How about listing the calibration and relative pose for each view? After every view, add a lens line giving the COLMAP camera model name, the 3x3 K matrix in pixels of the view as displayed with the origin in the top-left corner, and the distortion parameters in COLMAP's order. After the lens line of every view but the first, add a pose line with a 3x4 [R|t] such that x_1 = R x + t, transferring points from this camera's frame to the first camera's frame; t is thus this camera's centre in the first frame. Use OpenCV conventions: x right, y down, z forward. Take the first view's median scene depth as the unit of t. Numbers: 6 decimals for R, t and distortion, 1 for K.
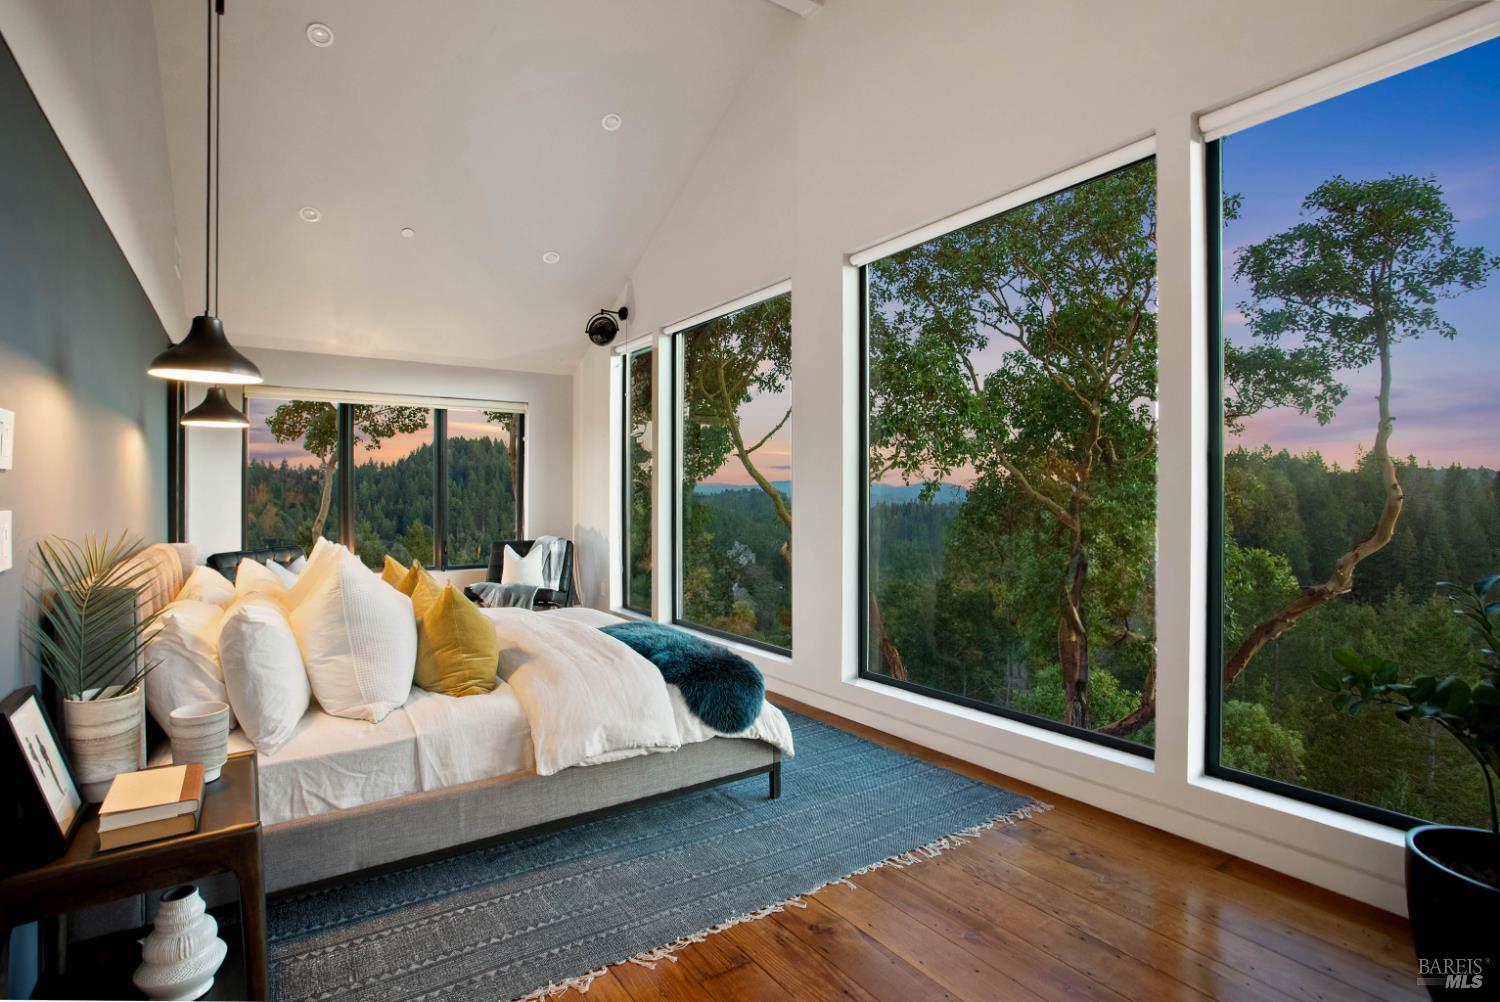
lens RADIAL K [[746.9, 0, 750.0], [0, 746.9, 501.0], [0, 0, 1]] dist [-0.022090, 0.001526]
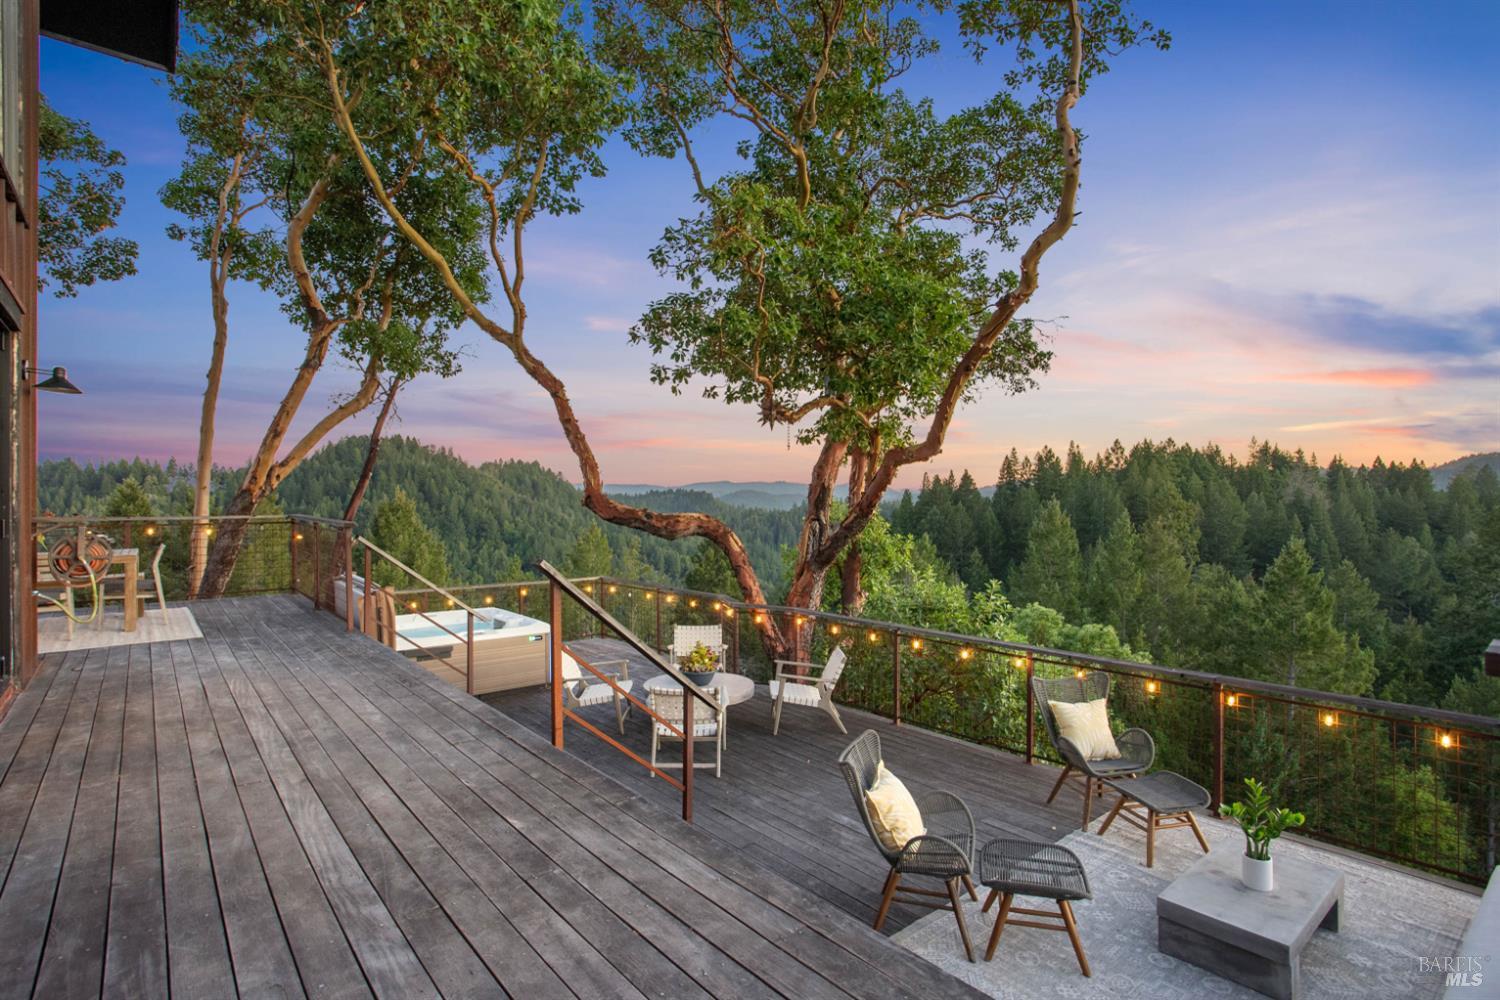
lens RADIAL K [[756.0, 0, 750.0], [0, 756.0, 500.0], [0, 0, 1]] dist [-0.032457, 0.000102]
pose [[0.995583, -0.009273, 0.093427, 0.081036], [0.009549, 0.999951, -0.002513, 0.071300], [-0.093399, 0.003395, 0.995623, 0.033552]]
